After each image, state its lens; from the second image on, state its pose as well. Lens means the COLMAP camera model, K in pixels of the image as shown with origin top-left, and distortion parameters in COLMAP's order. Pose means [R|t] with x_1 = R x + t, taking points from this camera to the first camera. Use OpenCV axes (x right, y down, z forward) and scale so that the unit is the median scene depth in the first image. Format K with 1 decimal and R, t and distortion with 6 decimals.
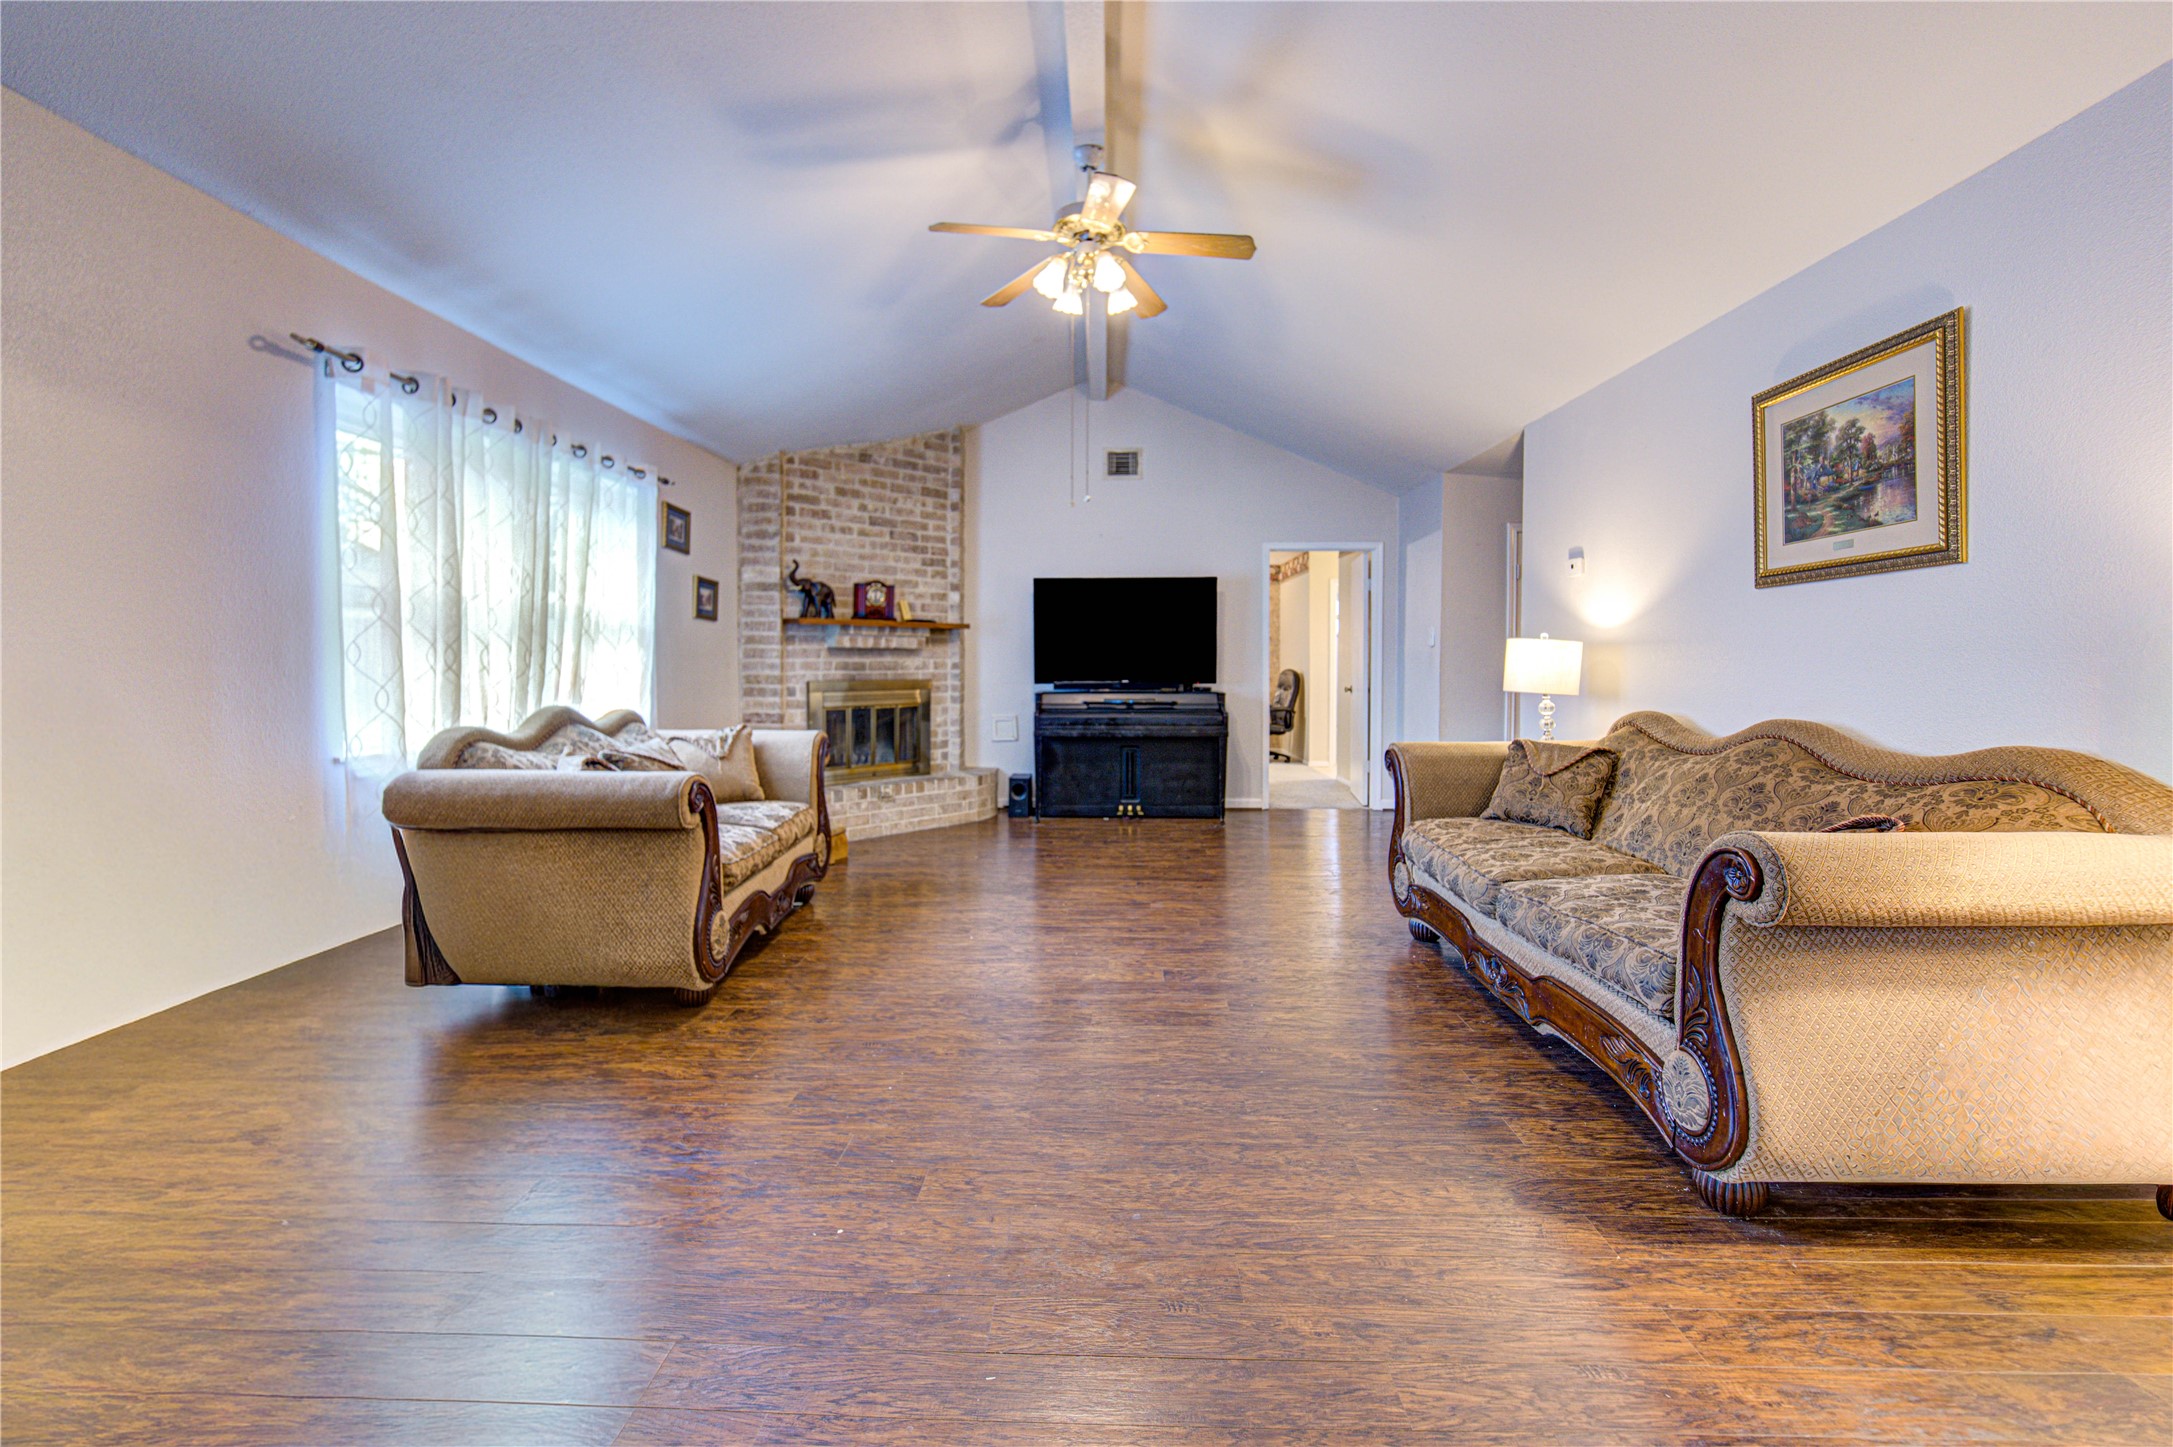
lens RADIAL K [[908.9, 0, 1044.9], [0, 908.9, 687.6], [0, 0, 1]] dist [-0.004464, -0.001552]
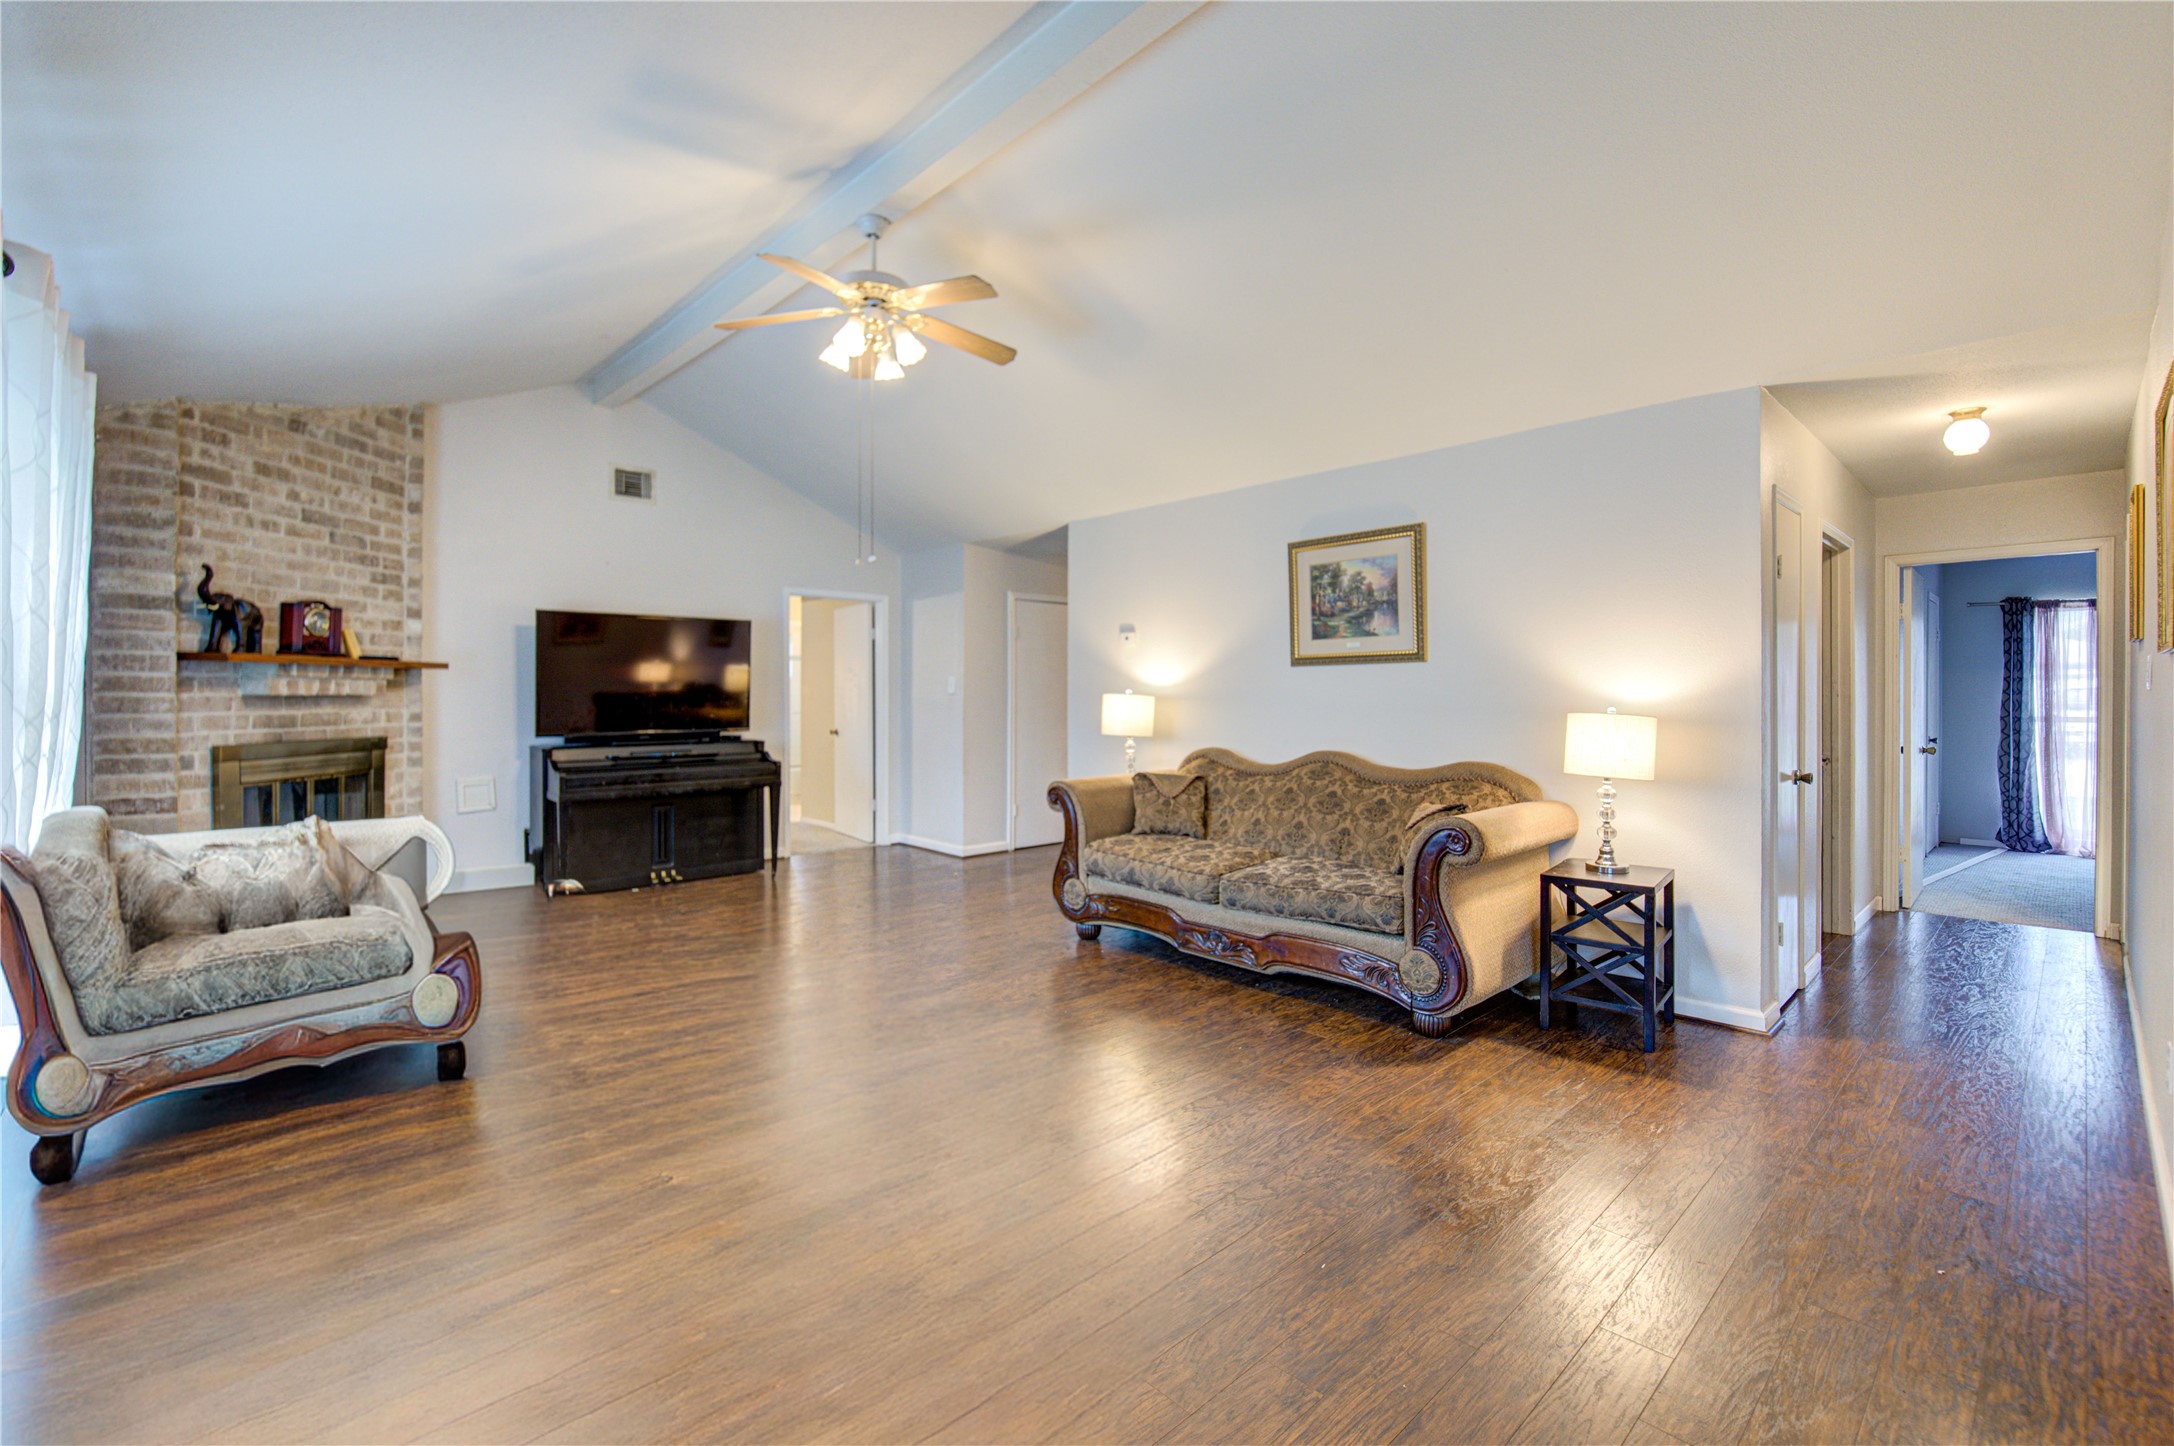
lens RADIAL K [[944.9, 0, 1098.0], [0, 944.9, 699.7], [0, 0, 1]] dist [0.006538, -0.003639]
pose [[0.699585, -0.003716, 0.714540, -0.501535], [0.020654, 0.999674, -0.015022, -0.028898], [-0.714251, 0.025267, 0.699434, 0.084894]]
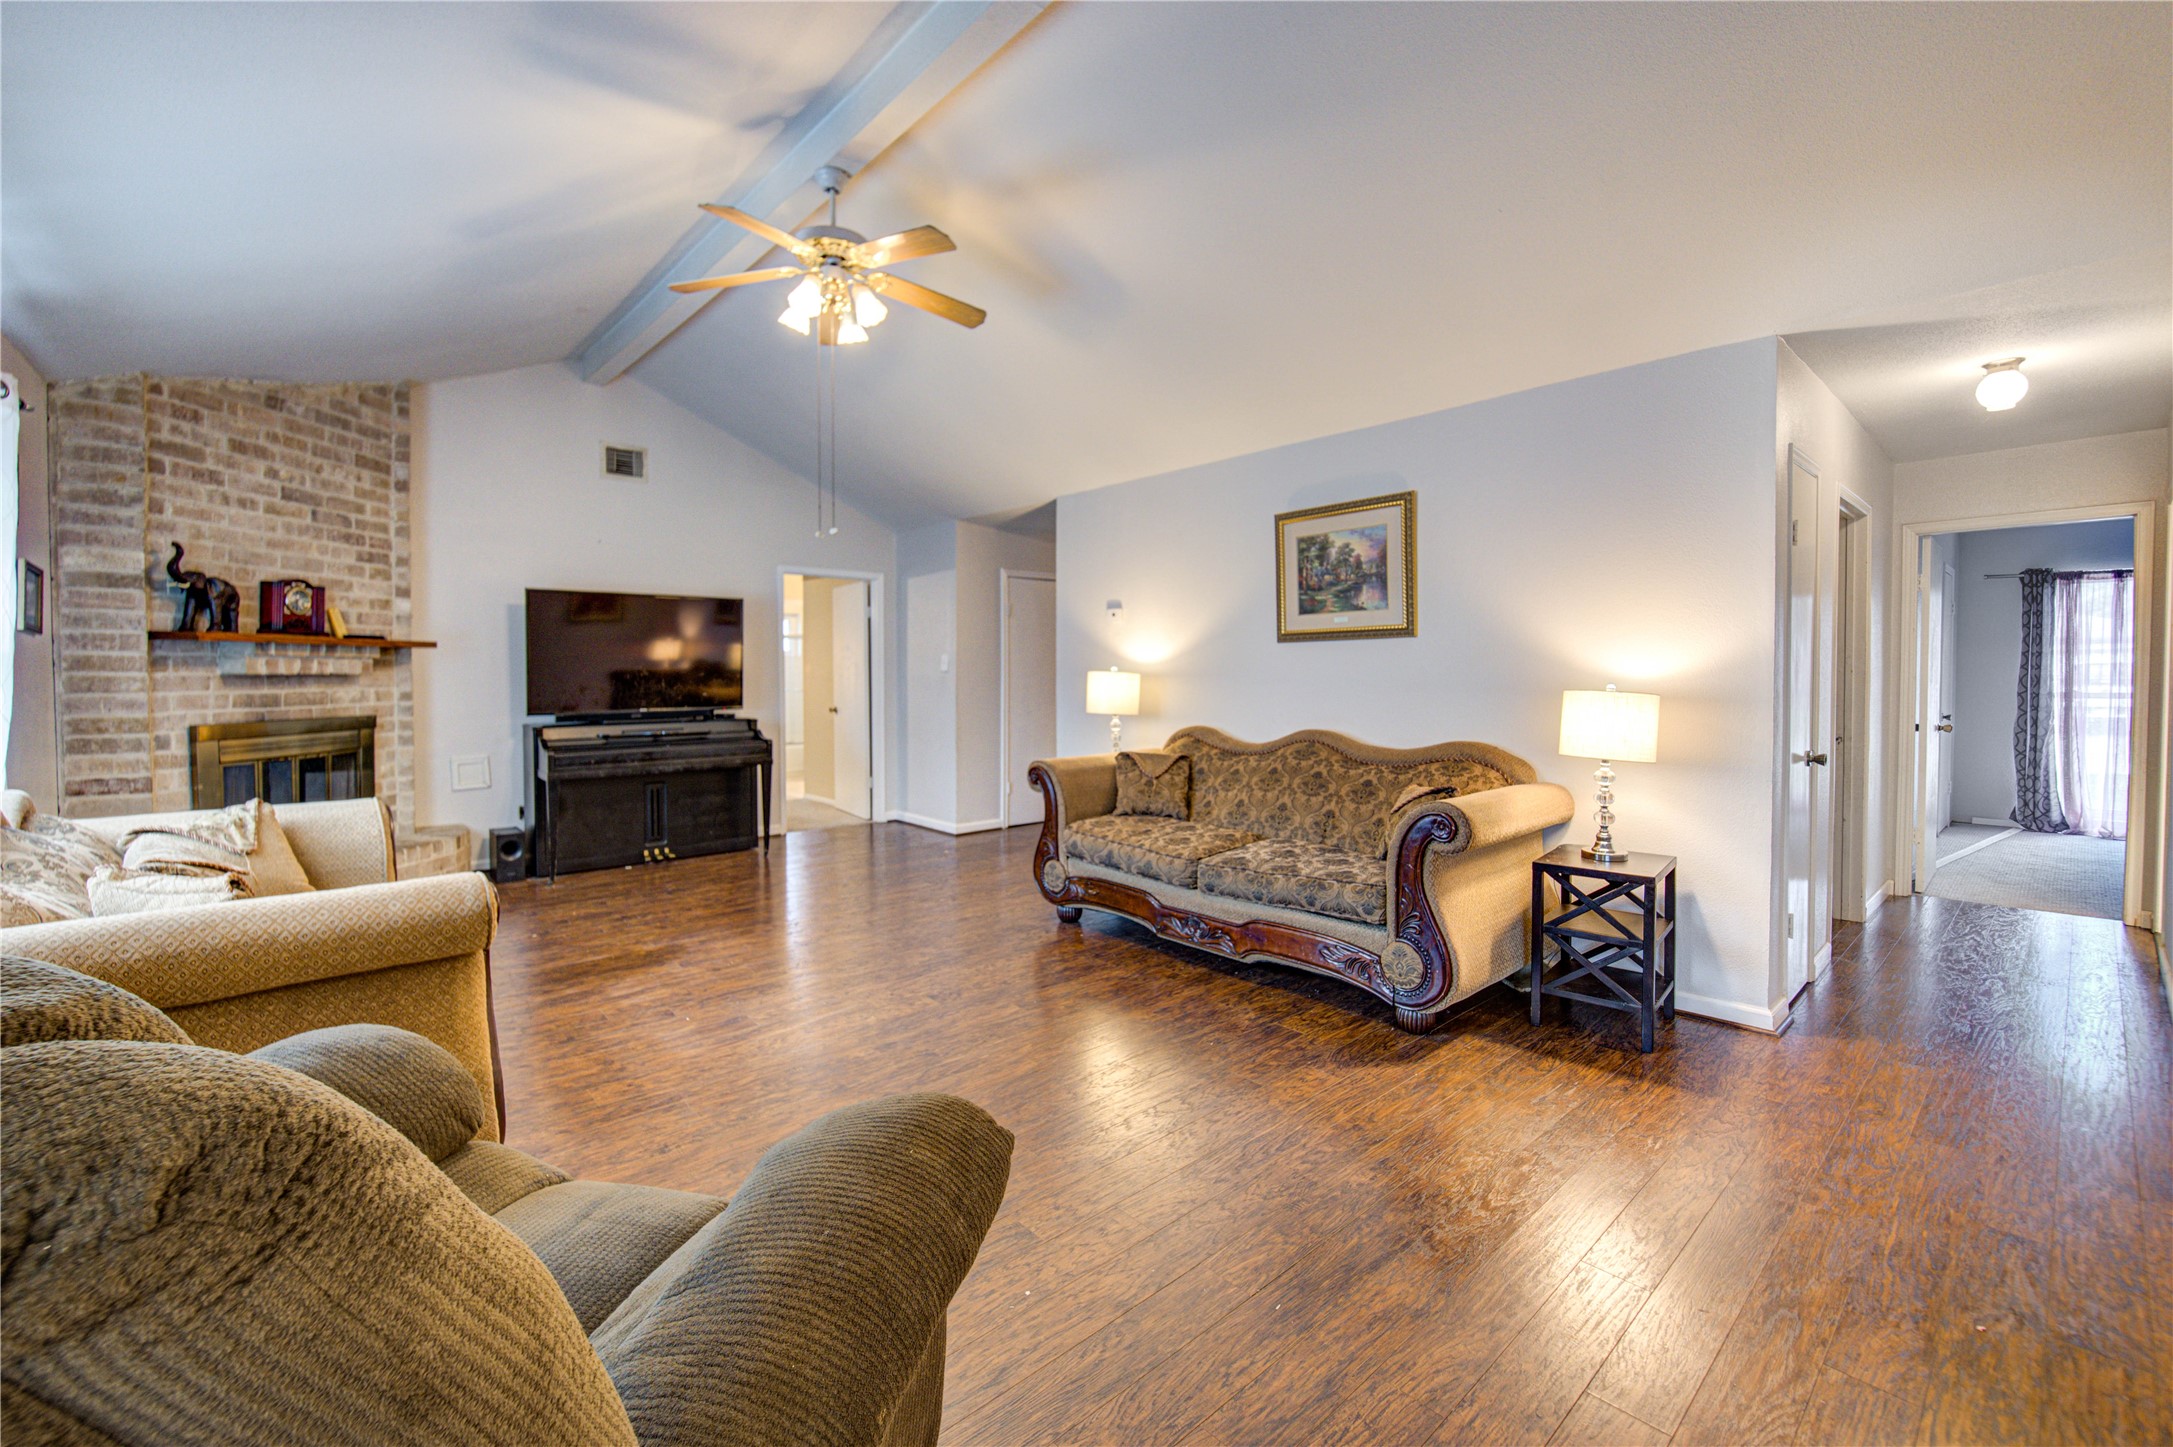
lens RADIAL K [[908.9, 0, 1087.4], [0, 908.9, 697.2], [0, 0, 1]] dist [-0.004464, -0.001552]
pose [[0.718641, -0.019783, 0.695100, -0.410121], [0.021748, 0.999746, 0.005969, -0.028378], [-0.695042, 0.010828, 0.718888, 0.110605]]
